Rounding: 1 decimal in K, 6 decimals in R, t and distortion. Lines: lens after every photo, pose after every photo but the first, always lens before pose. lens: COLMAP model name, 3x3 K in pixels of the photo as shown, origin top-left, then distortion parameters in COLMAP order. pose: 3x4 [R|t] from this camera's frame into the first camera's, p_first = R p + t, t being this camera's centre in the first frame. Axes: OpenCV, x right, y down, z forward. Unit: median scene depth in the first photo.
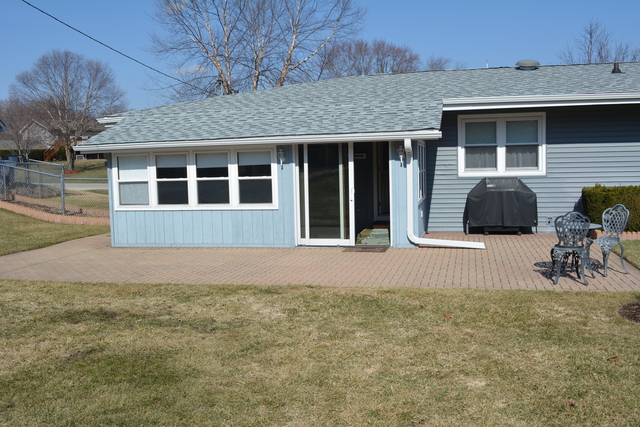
lens RADIAL K [[447.7, 0, 320.0], [0, 447.7, 213.5], [0, 0, 1]] dist [-0.003302, -0.001309]
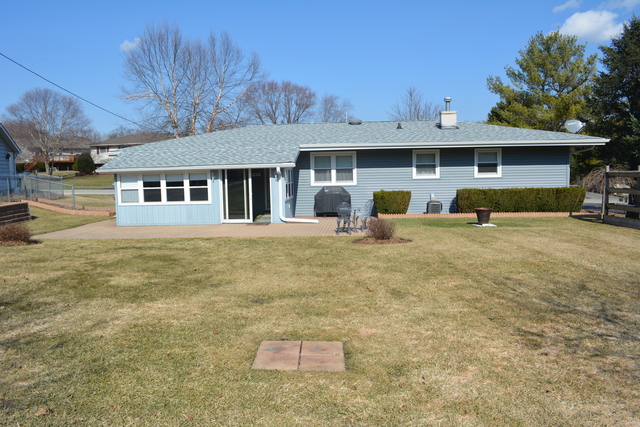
lens RADIAL K [[514.0, 0, 320.0], [0, 514.0, 213.5], [0, 0, 1]] dist [-0.054055, -0.000301]
pose [[0.992289, -0.009150, 0.123608, 0.088084], [0.010847, 0.999856, -0.013060, 0.061274], [-0.123470, 0.014300, 0.992245, -1.134754]]
